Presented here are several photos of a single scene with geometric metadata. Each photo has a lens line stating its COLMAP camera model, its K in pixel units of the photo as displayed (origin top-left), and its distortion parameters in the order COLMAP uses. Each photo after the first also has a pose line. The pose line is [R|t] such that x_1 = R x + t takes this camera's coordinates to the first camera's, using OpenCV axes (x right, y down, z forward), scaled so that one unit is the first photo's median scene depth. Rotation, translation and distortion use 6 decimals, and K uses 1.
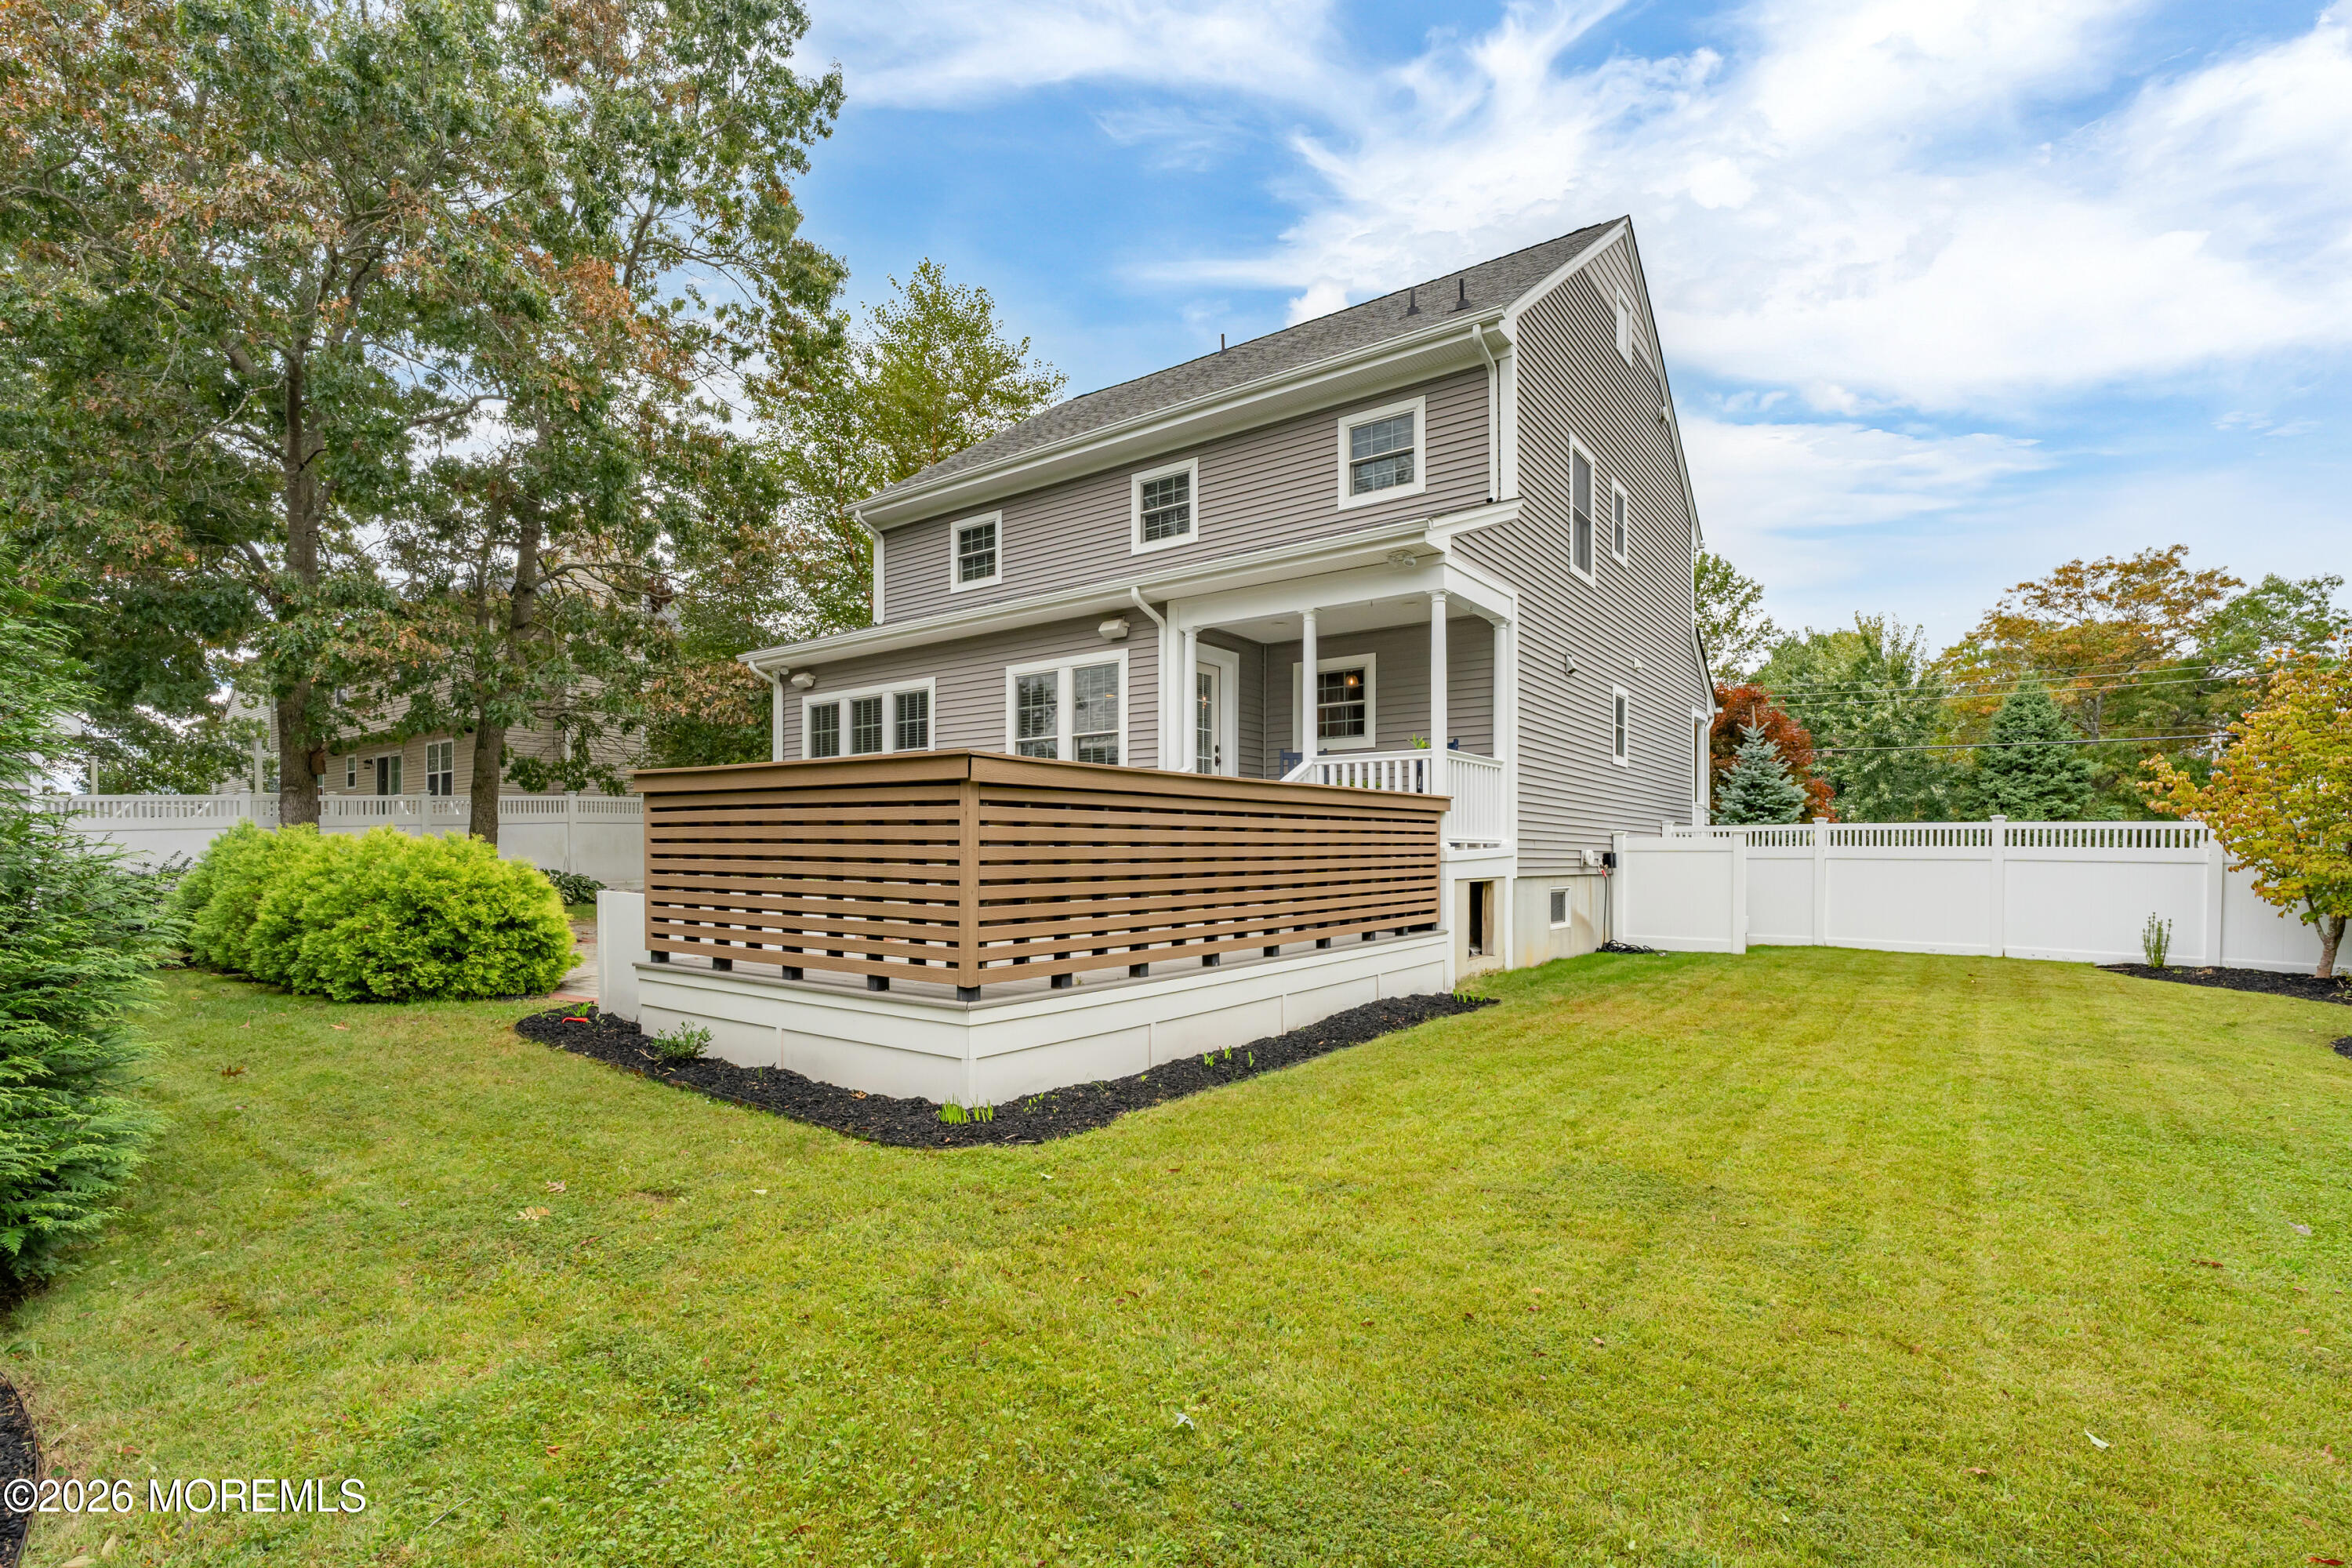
lens RADIAL K [[1076.7, 0, 1169.5], [0, 1076.7, 852.1], [0, 0, 1]] dist [0.016305, -0.000329]
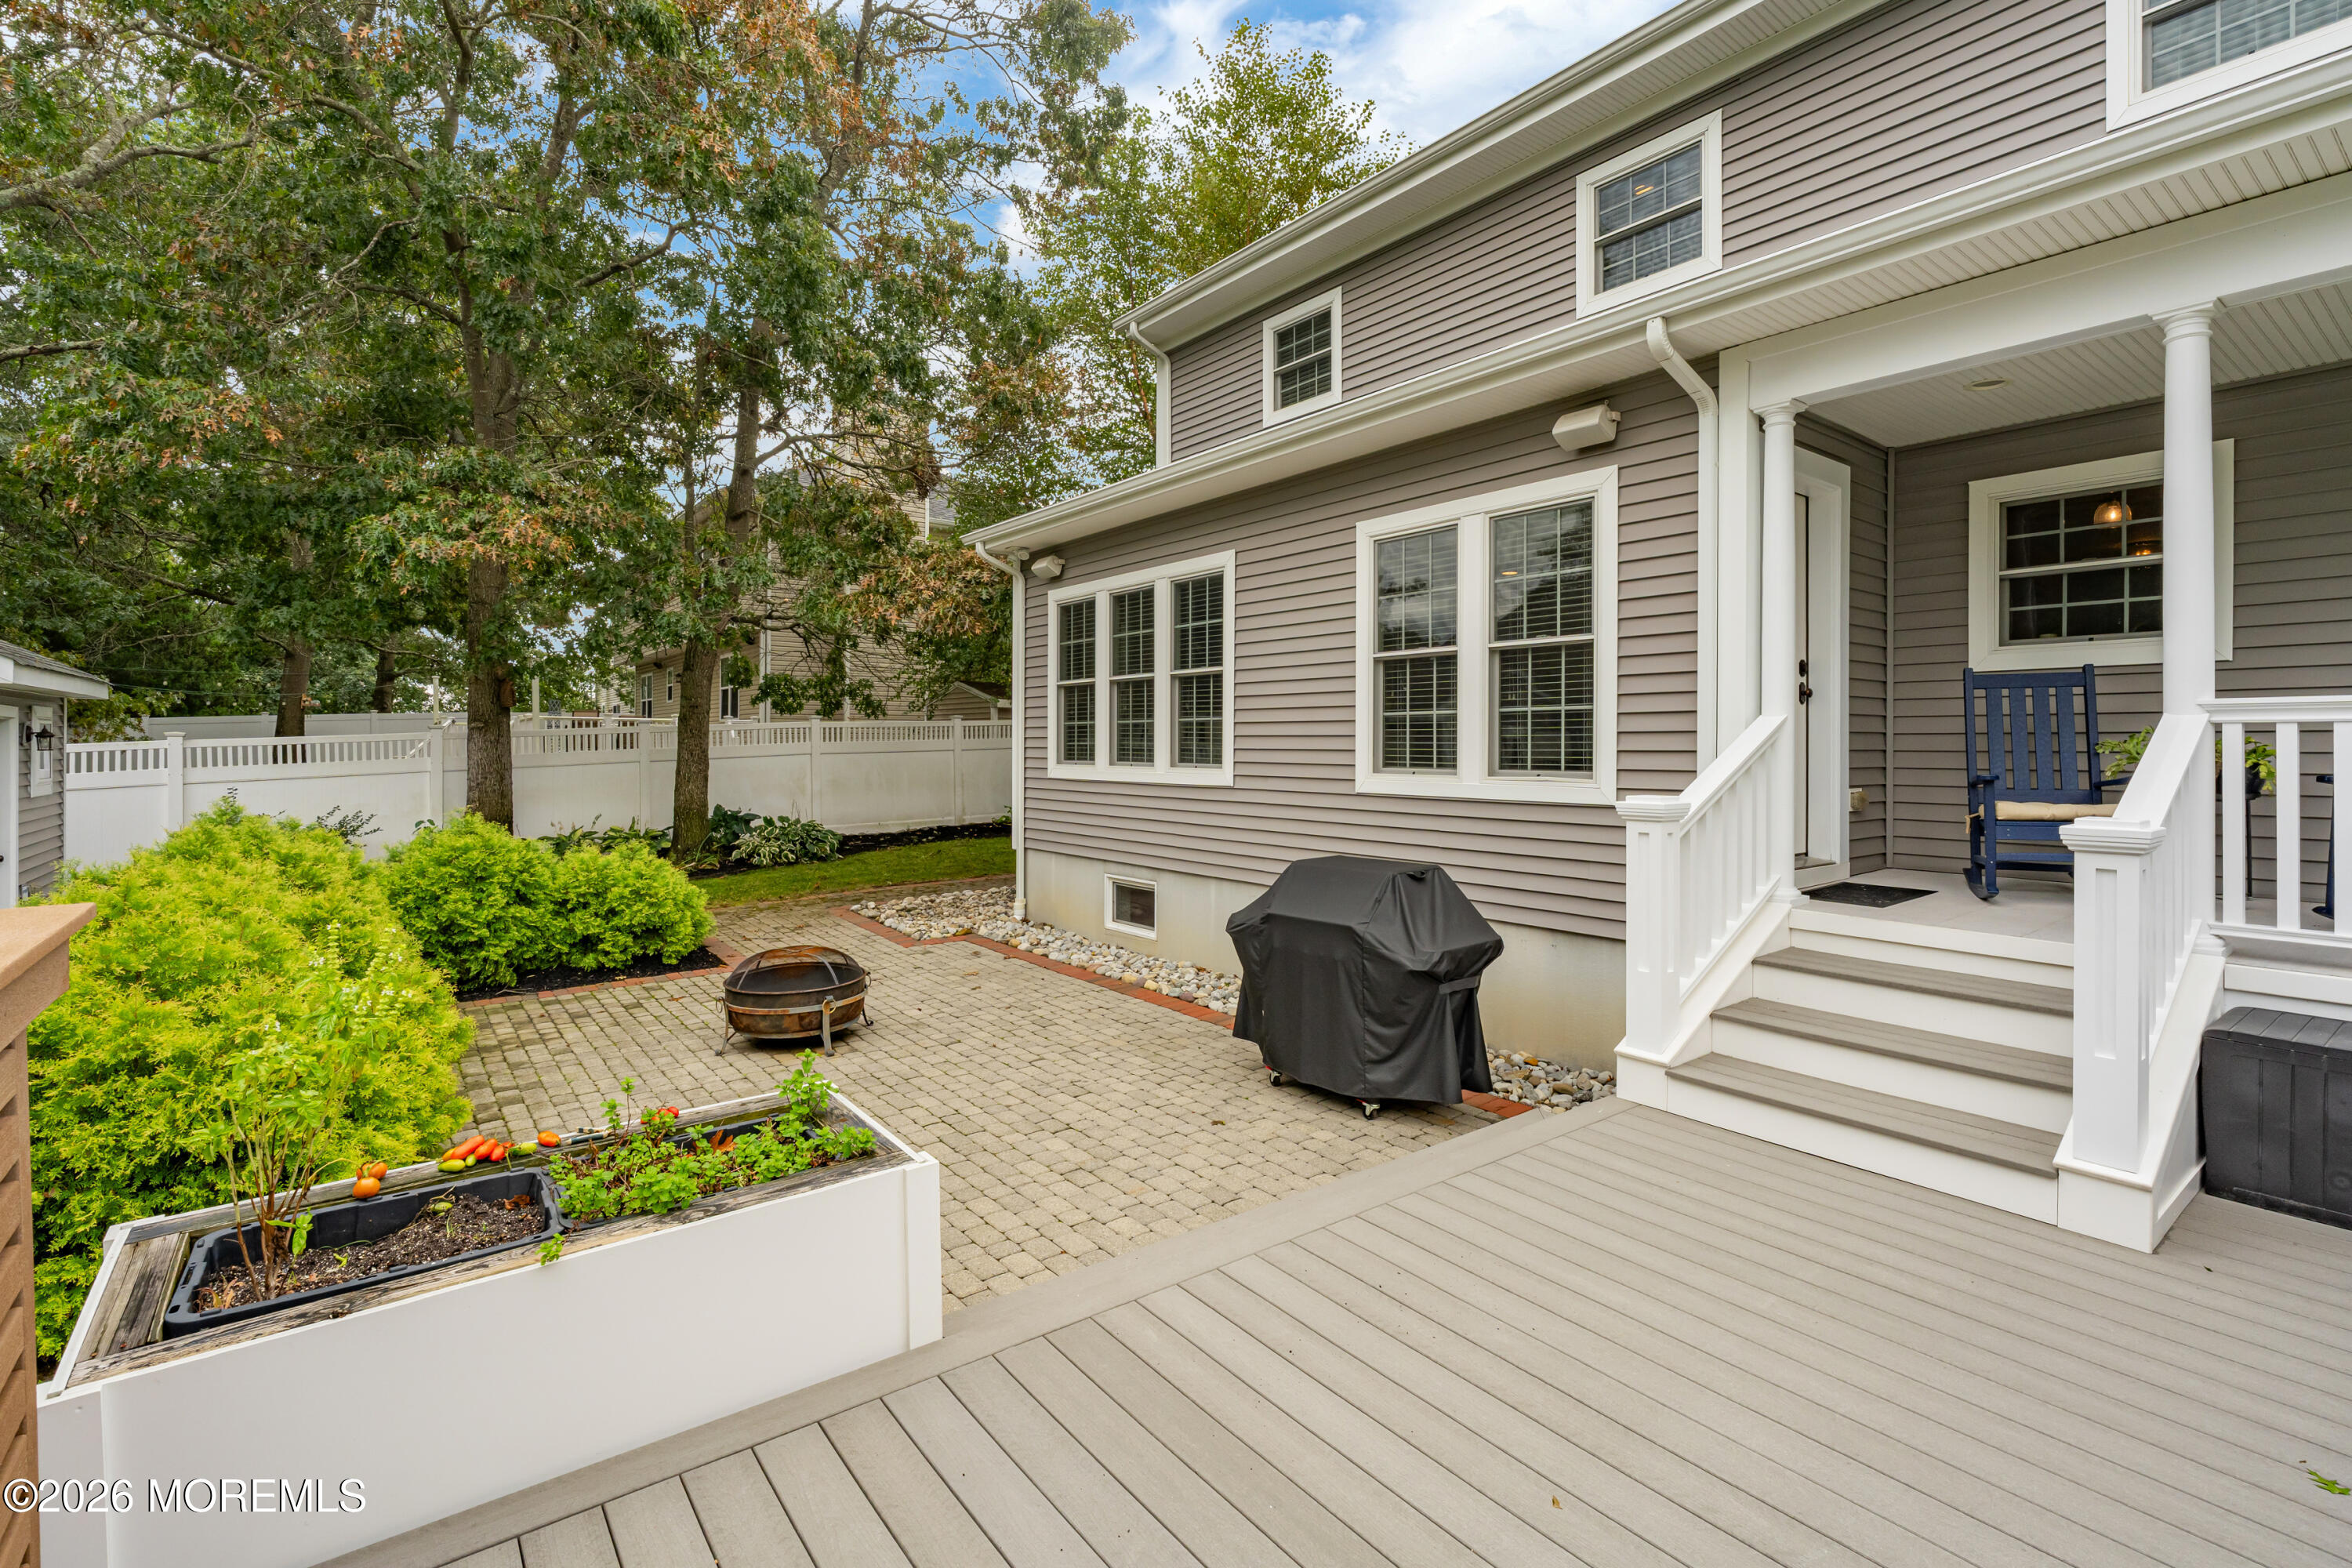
lens RADIAL K [[1077.2, 0, 1175.0], [0, 1077.2, 742.0], [0, 0, 1]] dist [-0.000722, 0.000012]
pose [[0.958614, 0.006109, -0.284644, -0.066884], [-0.006070, 0.999981, 0.001019, -0.048565], [0.284645, 0.000751, 0.958633, 0.360160]]
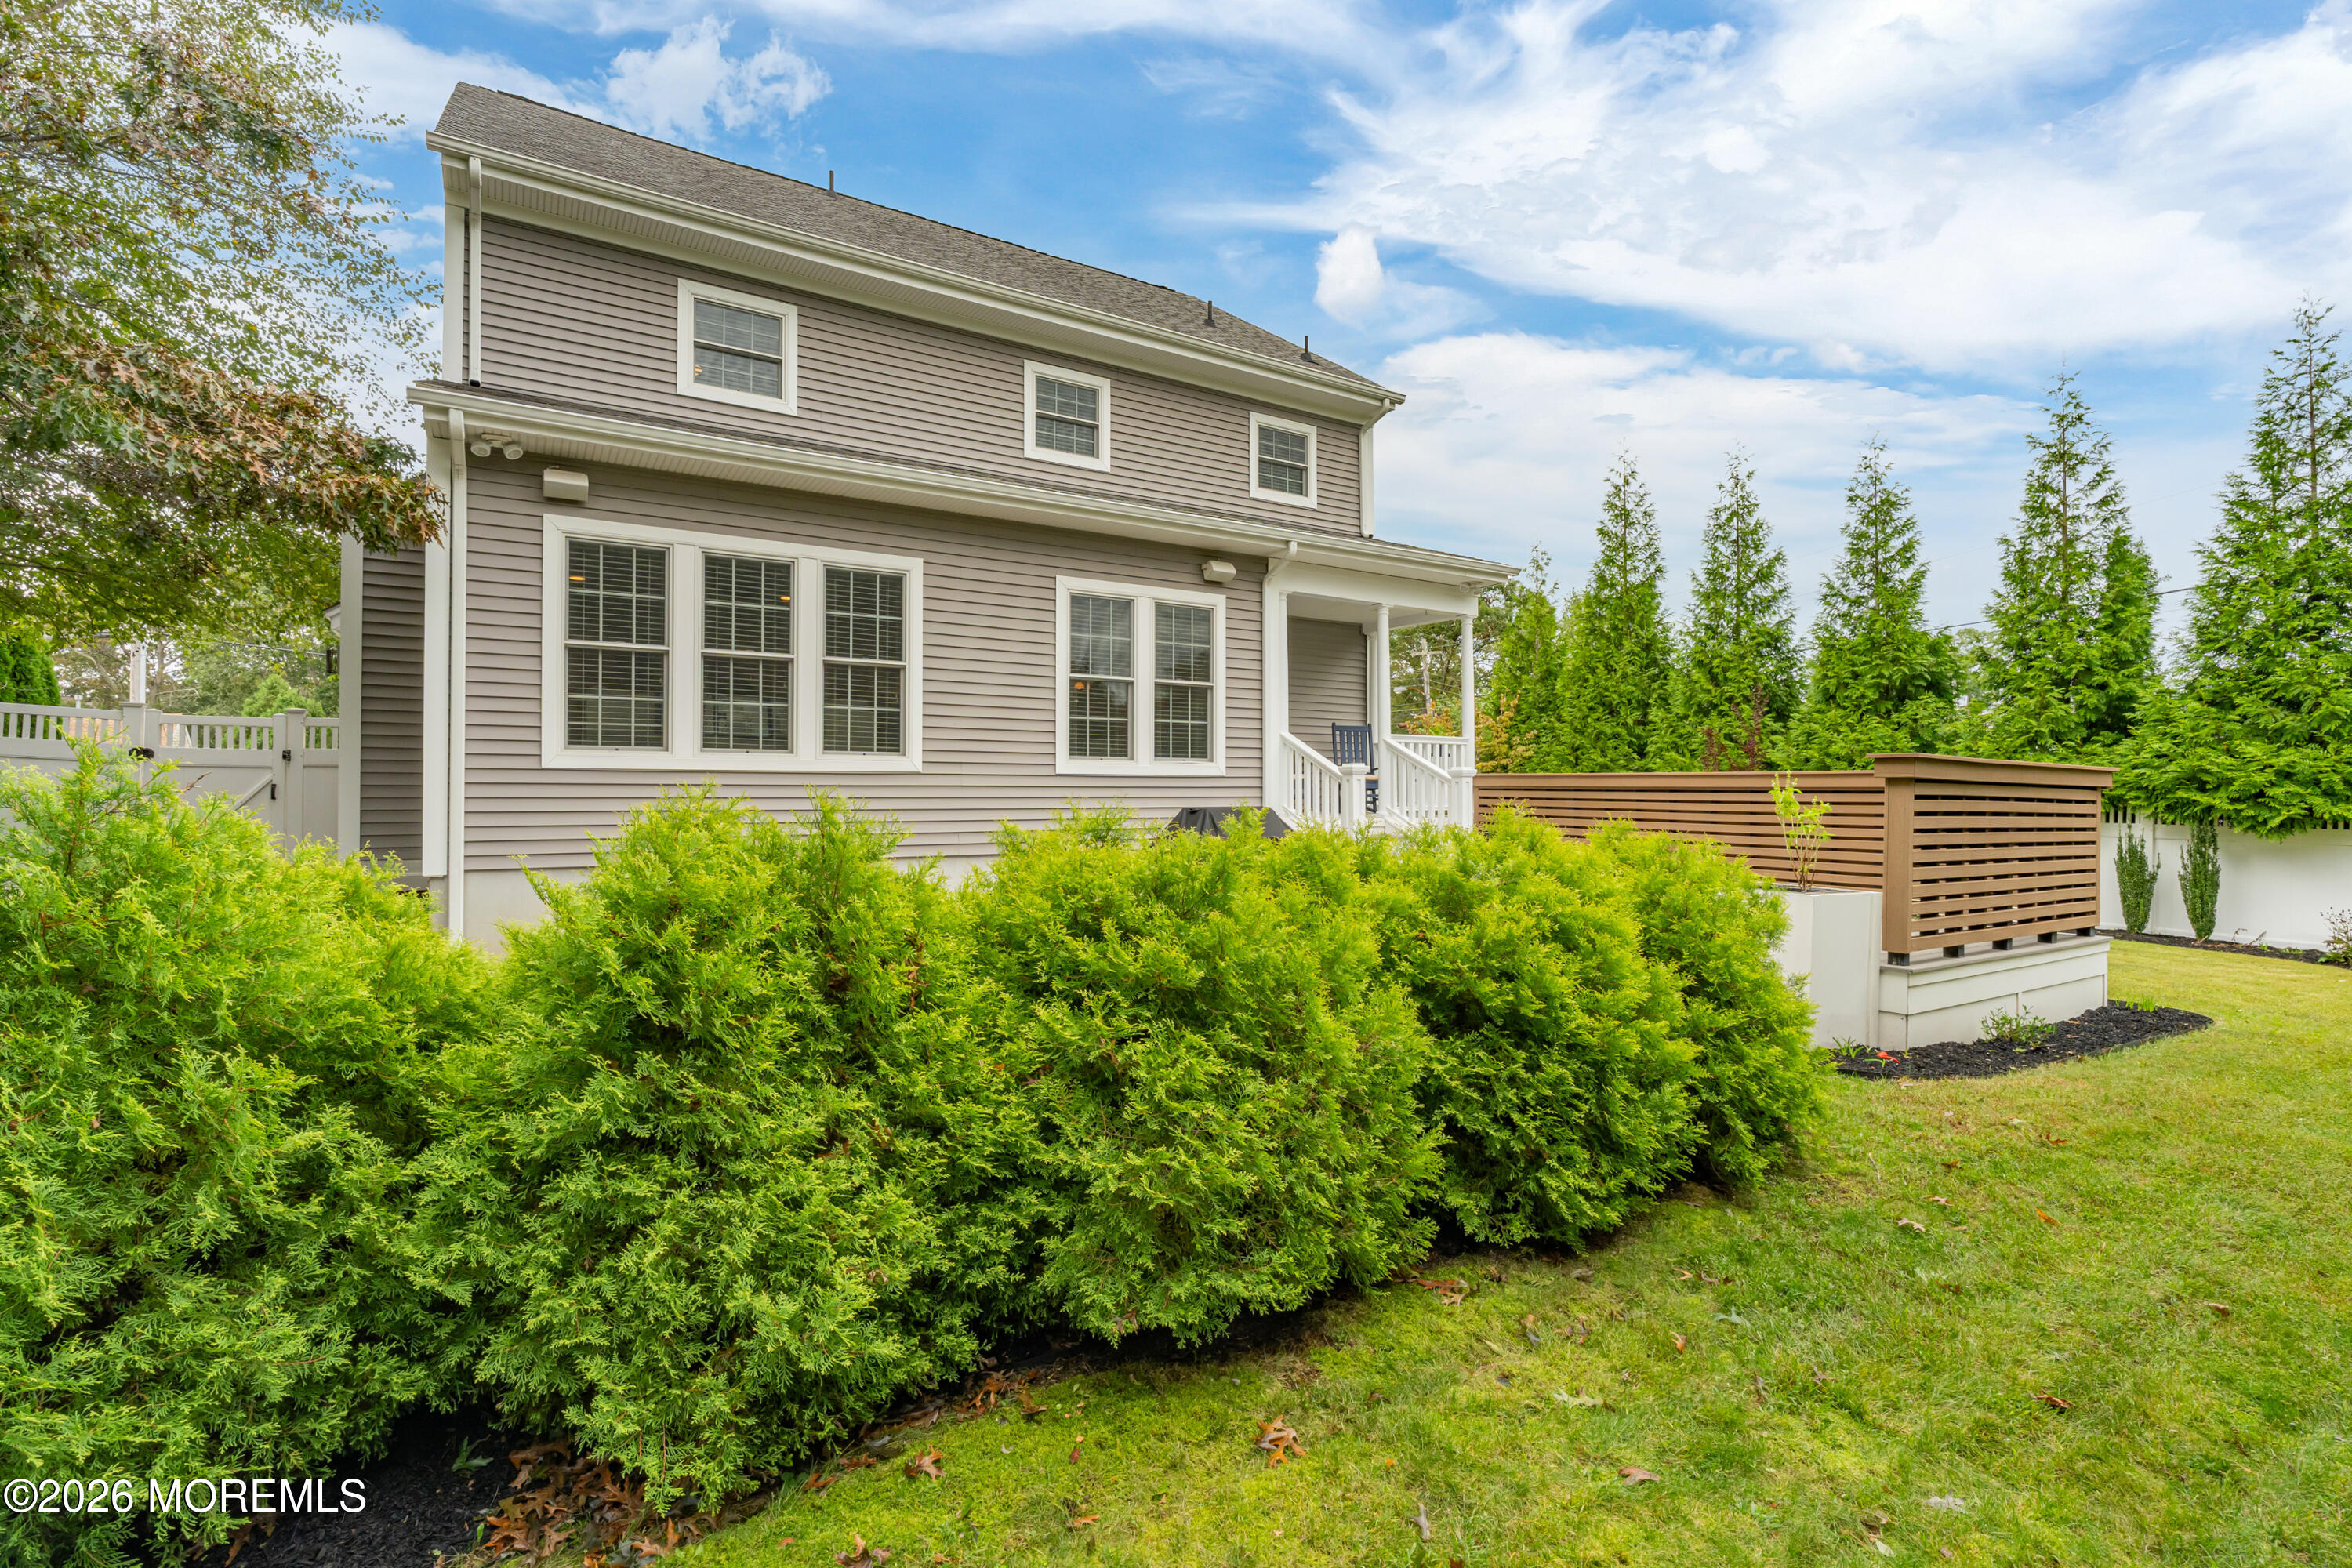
lens RADIAL K [[1081.8, 0, 1128.4], [0, 1081.8, 783.7], [0, 0, 1]] dist [-0.000529, -0.000325]
pose [[0.379451, 0.012371, 0.925129, -0.680833], [-0.007891, 0.999918, -0.010135, -0.015638], [-0.925178, -0.003454, 0.379517, 0.544222]]
